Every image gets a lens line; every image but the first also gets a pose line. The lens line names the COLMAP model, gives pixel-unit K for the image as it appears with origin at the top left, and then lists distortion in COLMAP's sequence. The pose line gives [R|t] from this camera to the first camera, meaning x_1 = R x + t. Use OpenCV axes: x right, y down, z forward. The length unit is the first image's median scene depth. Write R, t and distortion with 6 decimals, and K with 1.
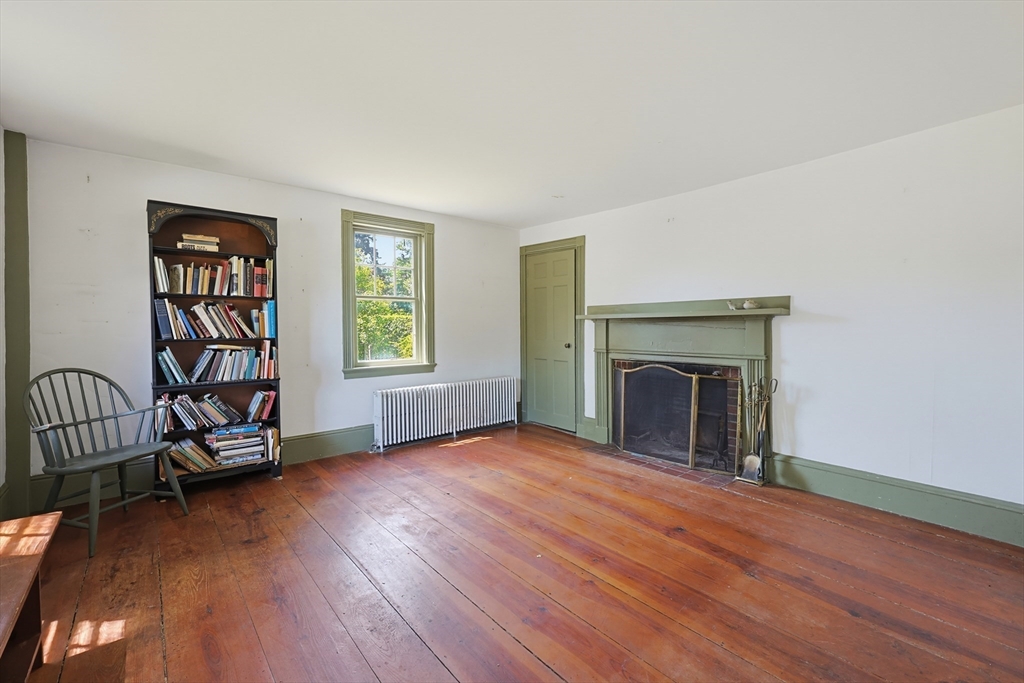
lens RADIAL K [[439.4, 0, 513.3], [0, 439.4, 331.4], [0, 0, 1]] dist [-0.001562, -0.000404]
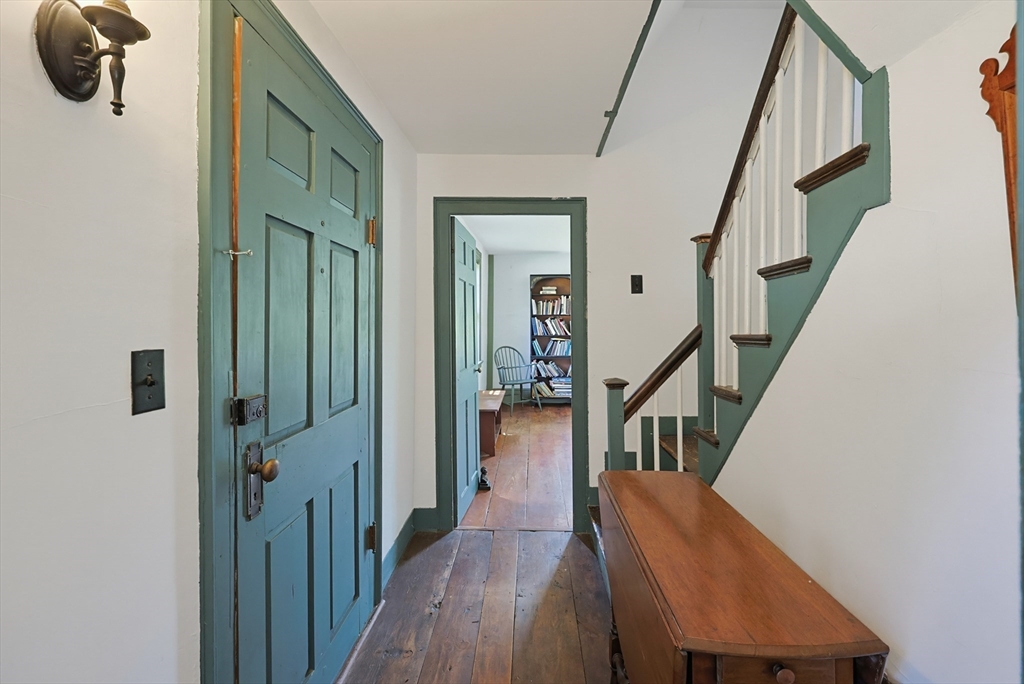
lens RADIAL K [[439.4, 0, 513.3], [0, 439.4, 331.9], [0, 0, 1]] dist [-0.001562, -0.000404]
pose [[0.737595, 0.027405, -0.674687, 0.612878], [-0.012120, 0.999552, 0.027351, -0.057236], [0.675135, -0.011997, 0.737597, -0.702537]]
